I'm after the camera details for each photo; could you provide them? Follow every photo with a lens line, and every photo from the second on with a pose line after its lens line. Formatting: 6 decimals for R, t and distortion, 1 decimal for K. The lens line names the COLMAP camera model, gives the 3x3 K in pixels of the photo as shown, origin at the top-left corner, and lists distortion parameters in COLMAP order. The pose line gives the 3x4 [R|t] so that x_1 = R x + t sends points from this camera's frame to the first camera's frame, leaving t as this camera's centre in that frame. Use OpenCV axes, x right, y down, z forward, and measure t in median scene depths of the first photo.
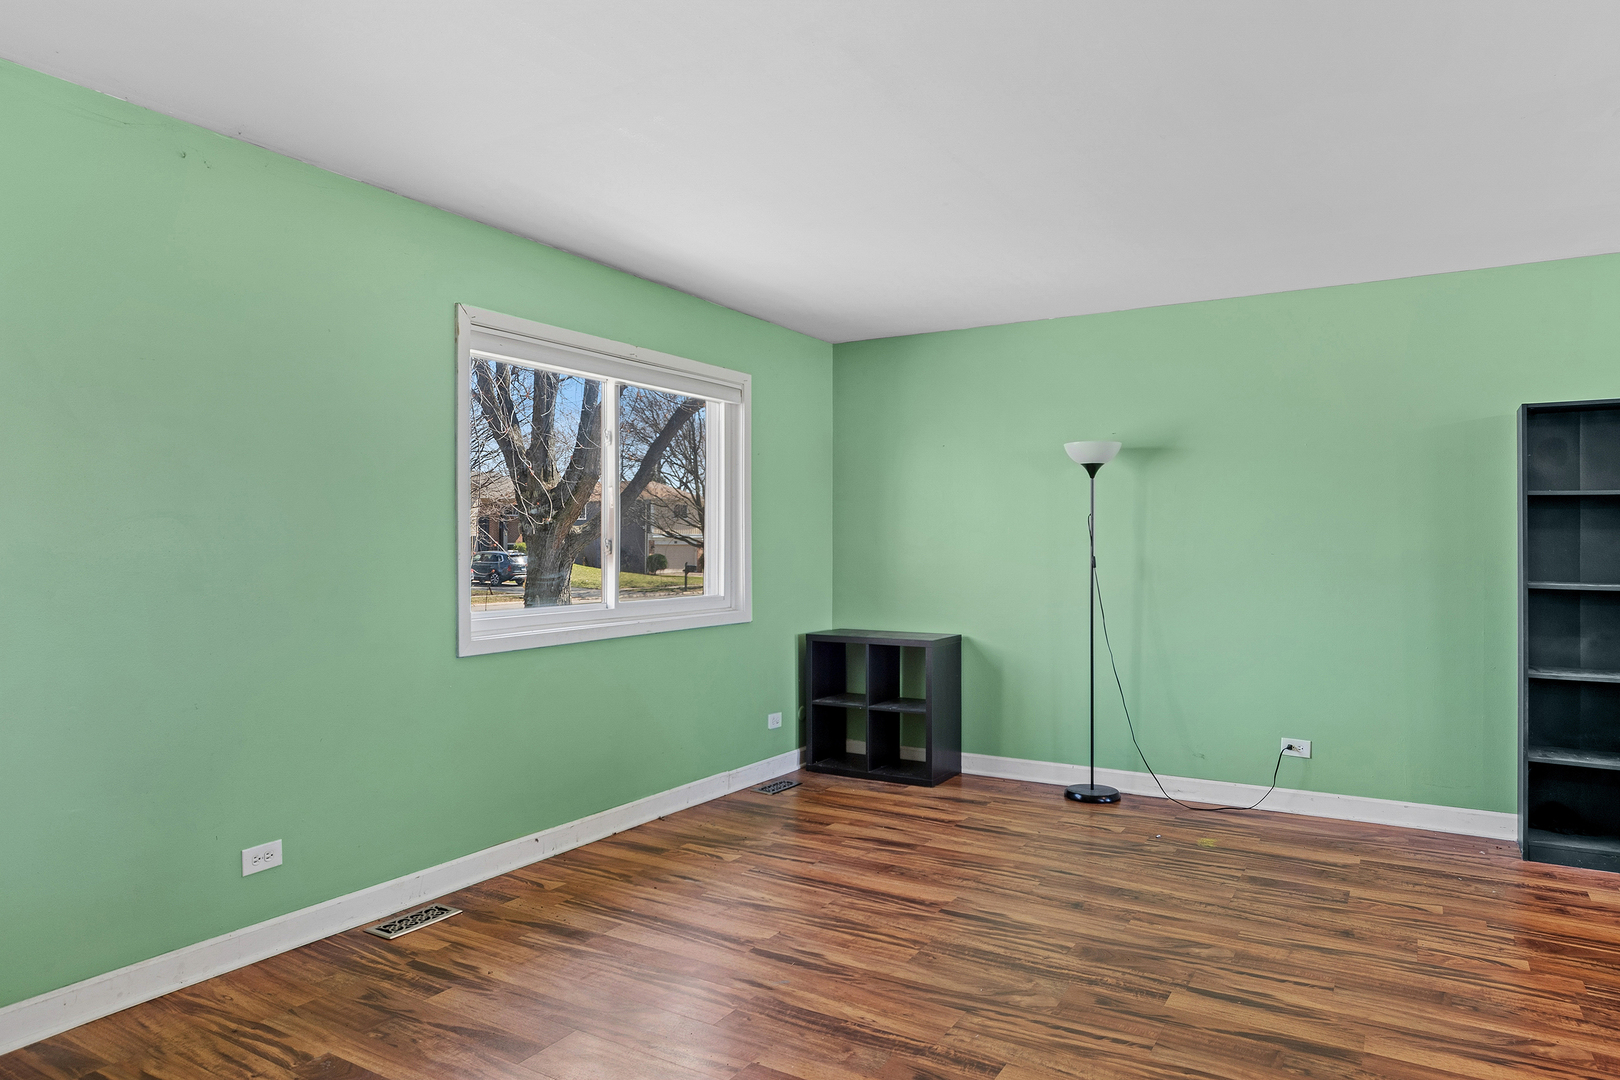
lens RADIAL K [[1015.9, 0, 804.3], [0, 1015.9, 542.2], [0, 0, 1]] dist [0.000754, 0.000764]
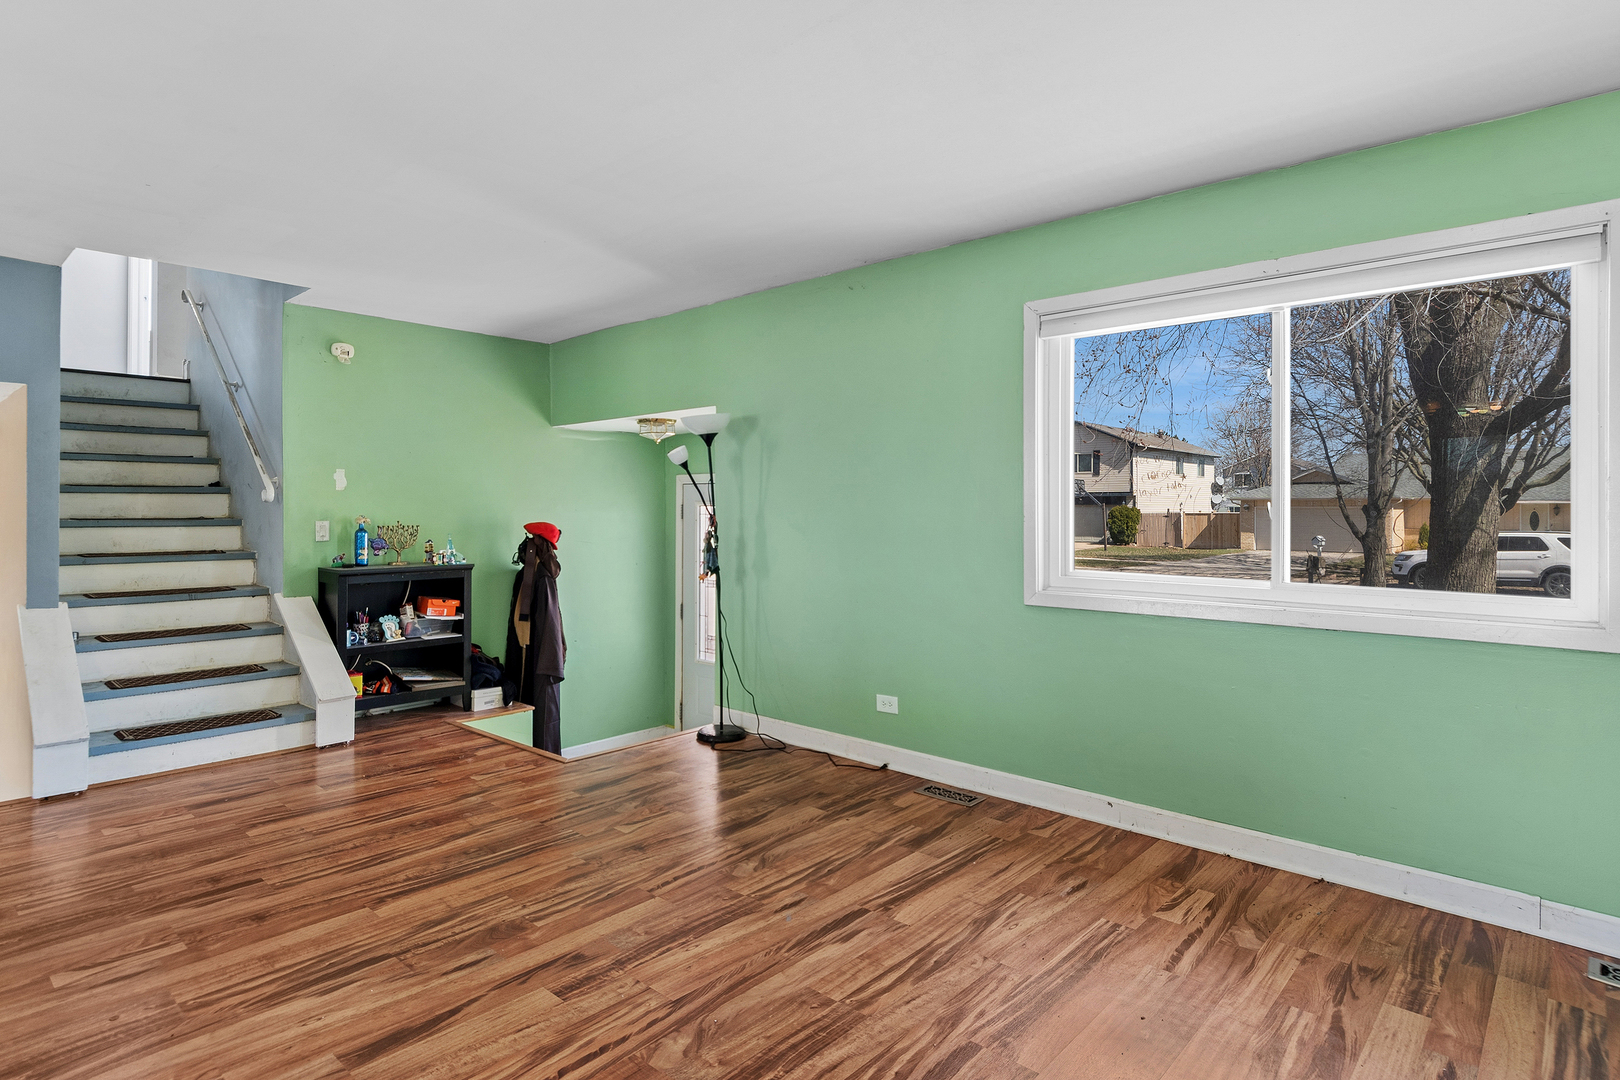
lens RADIAL K [[877.9, 0, 806.9], [0, 877.9, 533.2], [0, 0, 1]] dist [-0.003476, -0.000912]
pose [[-0.190418, 0.027141, -0.981328, 0.829263], [-0.006060, 0.999566, 0.028821, 0.007179], [0.981684, 0.011435, -0.190171, 1.149012]]
